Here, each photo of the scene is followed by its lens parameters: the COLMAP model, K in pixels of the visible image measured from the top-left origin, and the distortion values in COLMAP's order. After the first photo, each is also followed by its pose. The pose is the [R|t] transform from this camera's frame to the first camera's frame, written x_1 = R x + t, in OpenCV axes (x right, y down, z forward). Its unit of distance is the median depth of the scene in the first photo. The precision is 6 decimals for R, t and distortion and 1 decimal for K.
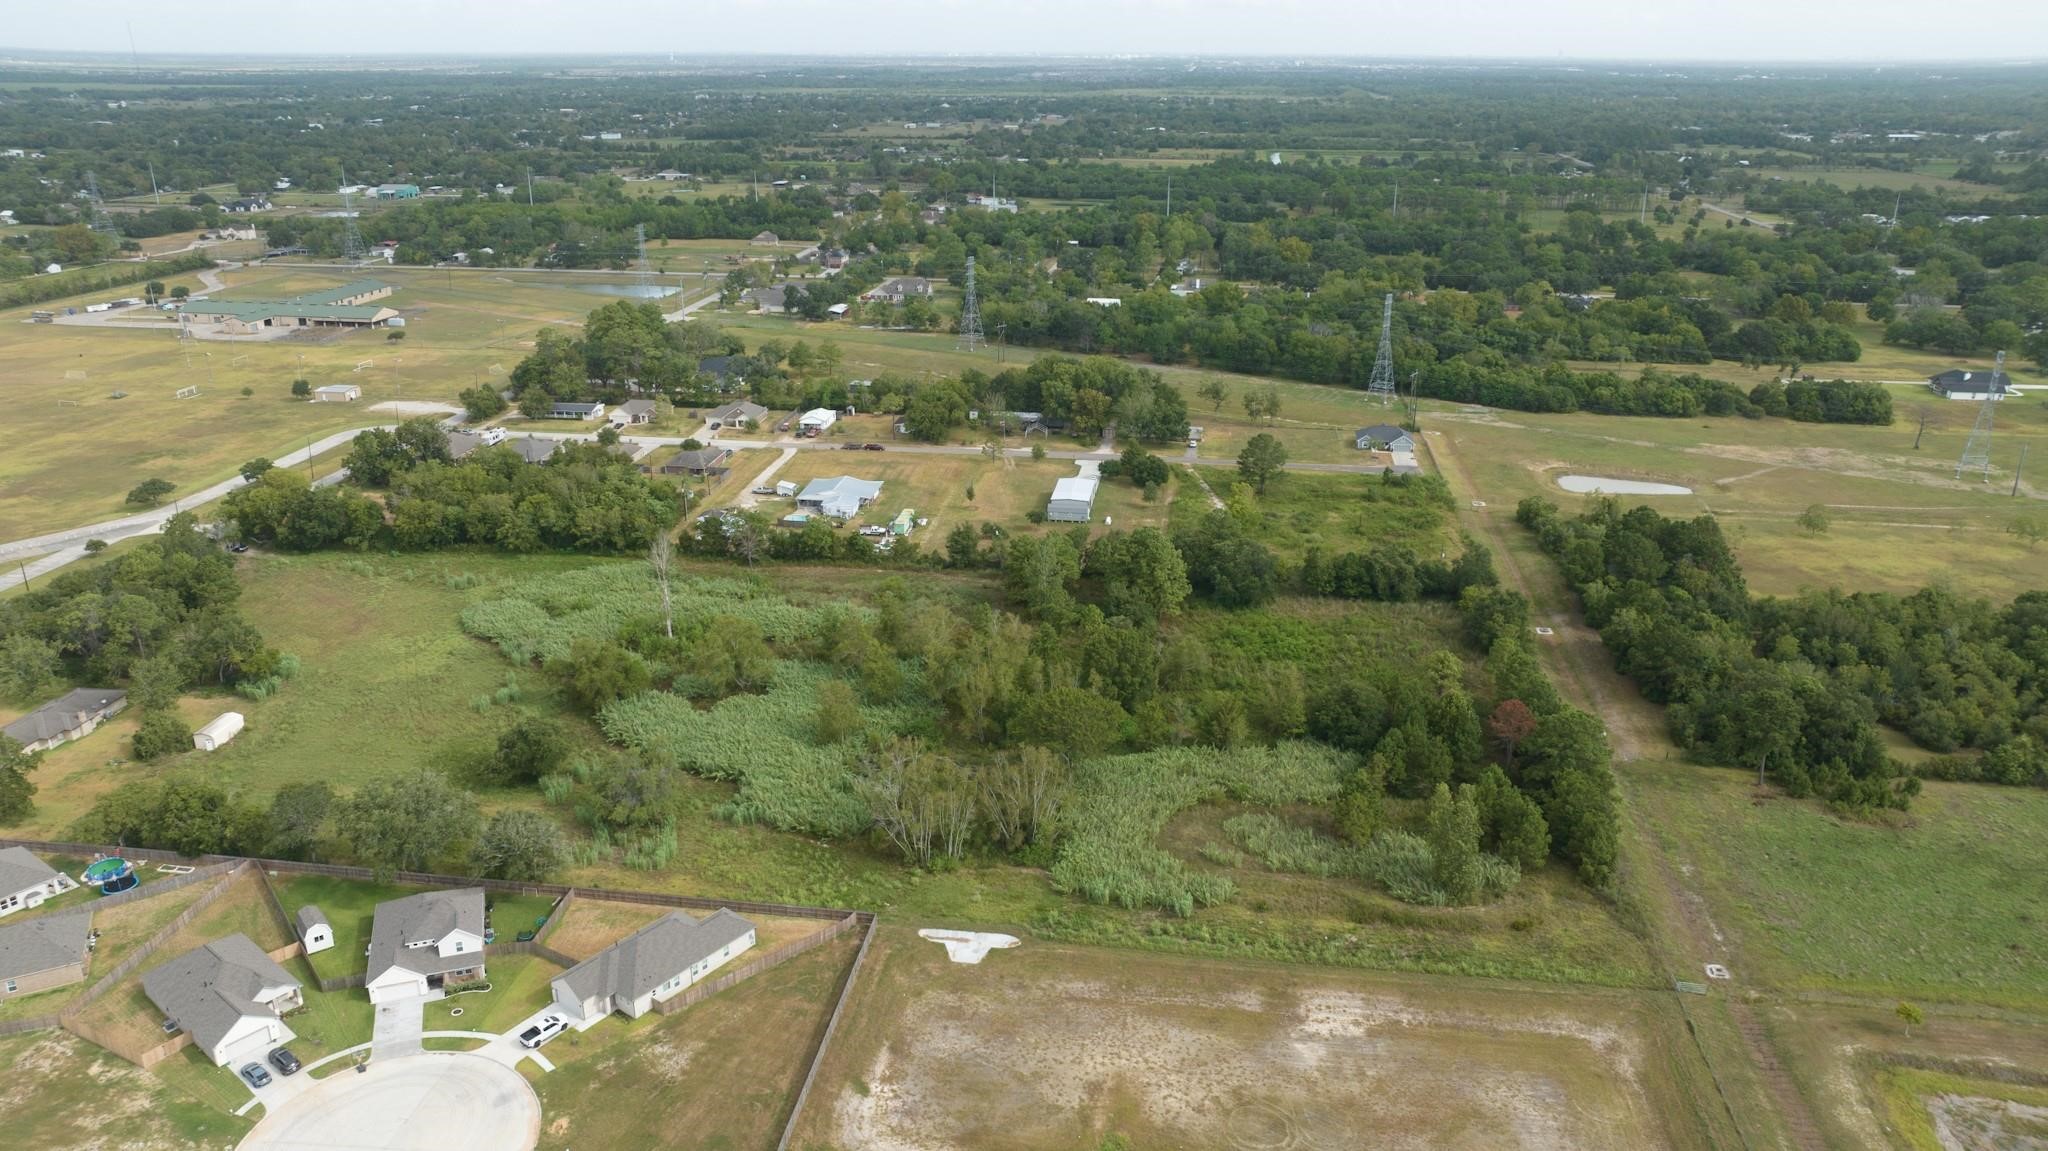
lens RADIAL K [[1442.3, 0, 1024.0], [0, 1442.3, 575.5], [0, 0, 1]] dist [-0.027116, 0.020381]
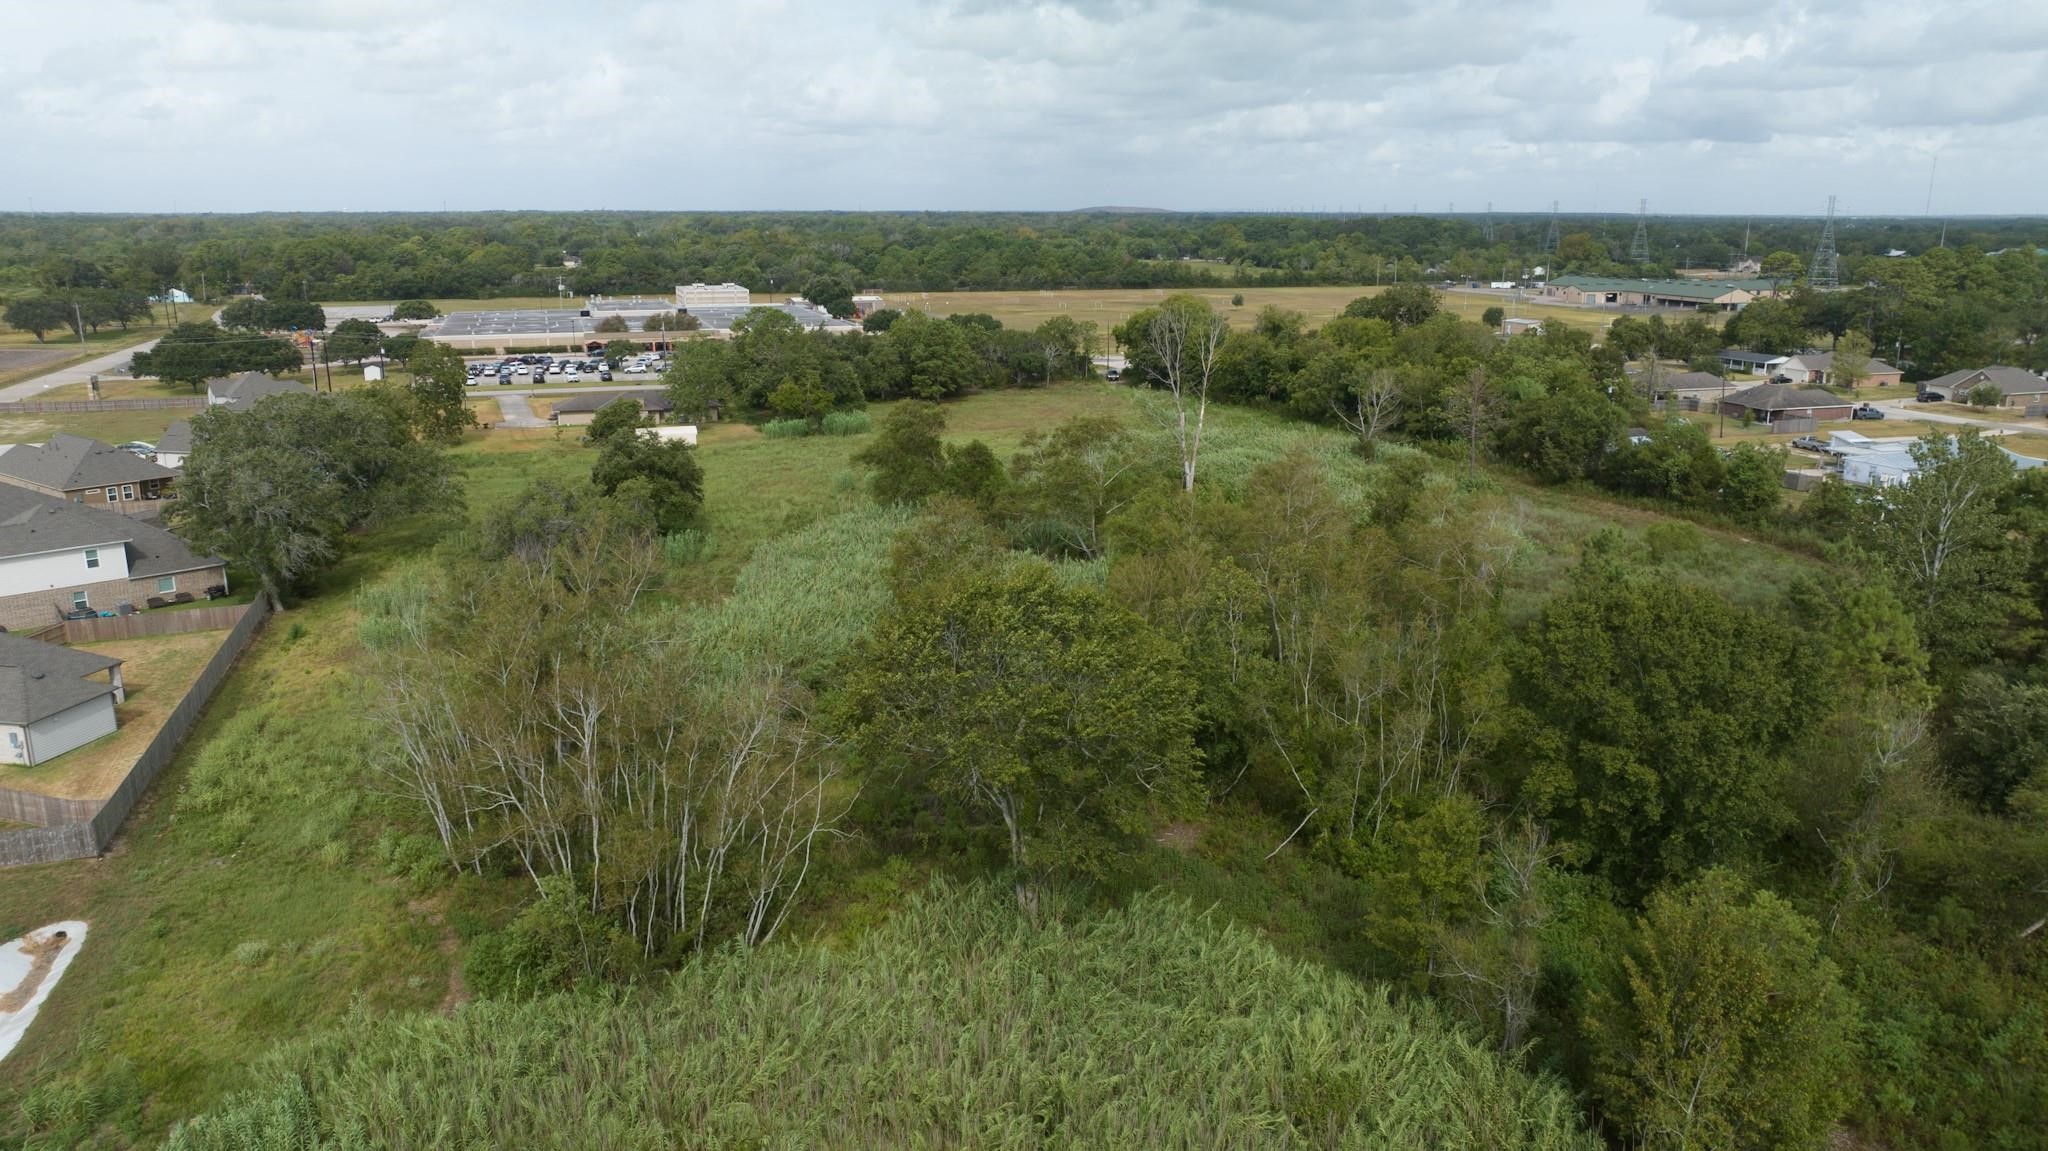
lens RADIAL K [[1437.3, 0, 1024.0], [0, 1437.3, 575.5], [0, 0, 1]] dist [-0.016724, 0.000765]
pose [[0.441885, 0.219470, -0.869811, 0.170522], [-0.311496, 0.946818, 0.080653, 0.037291], [0.841254, 0.235303, 0.486749, 0.550644]]
